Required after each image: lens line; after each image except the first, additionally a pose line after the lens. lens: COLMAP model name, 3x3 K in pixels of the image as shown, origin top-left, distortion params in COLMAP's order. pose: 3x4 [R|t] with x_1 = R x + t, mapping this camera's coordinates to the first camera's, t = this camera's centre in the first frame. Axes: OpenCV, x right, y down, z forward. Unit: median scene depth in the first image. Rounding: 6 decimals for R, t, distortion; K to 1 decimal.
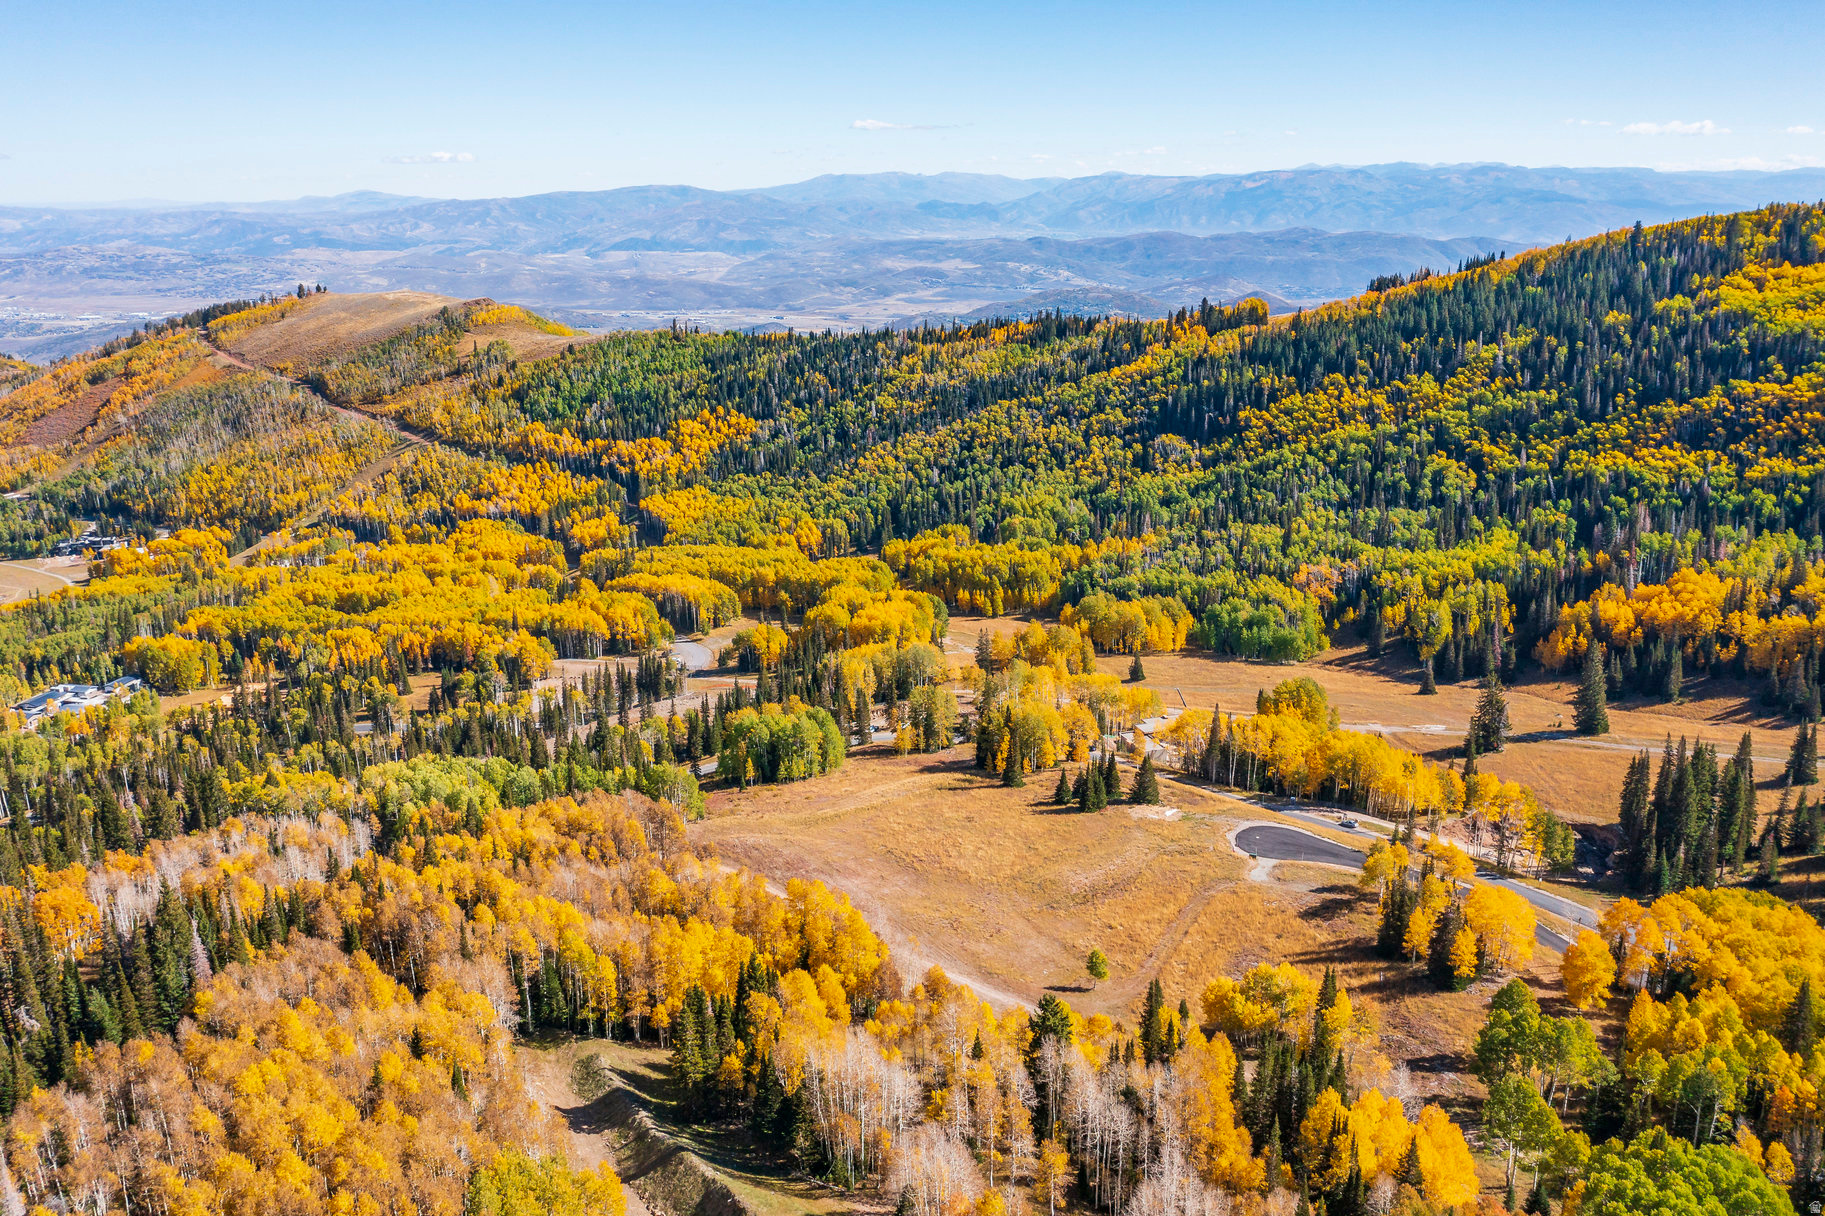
lens RADIAL K [[1459.9, 0, 912.4], [0, 1459.9, 608.1], [0, 0, 1]] dist [-0.002790, -0.005292]
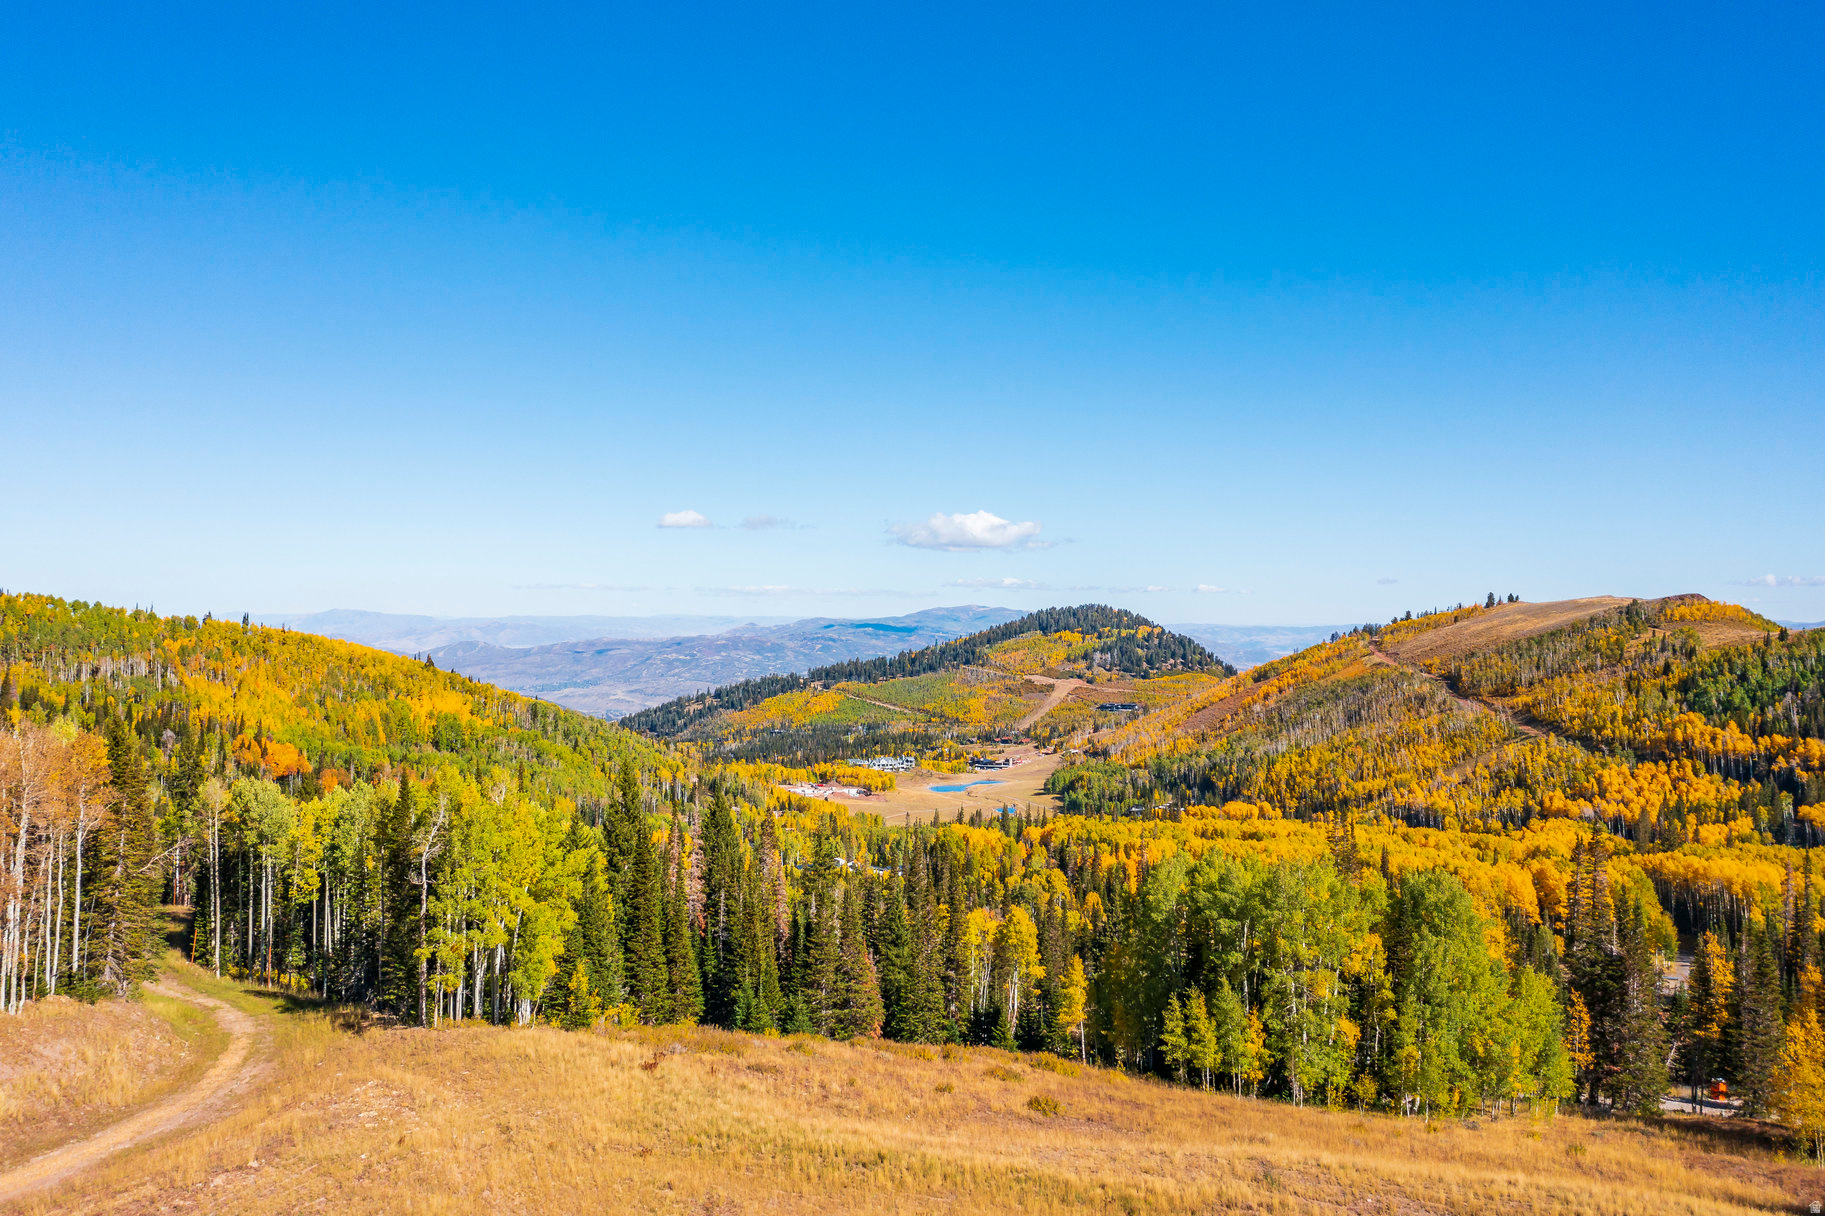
lens RADIAL K [[1459.9, 0, 913.1], [0, 1459.9, 607.8], [0, 0, 1]] dist [-0.002790, -0.005292]
pose [[0.655088, 0.000258, -0.755552, 0.027167], [-0.212673, 0.959630, -0.184067, 0.033008], [0.725003, 0.281266, 0.628697, 0.266043]]
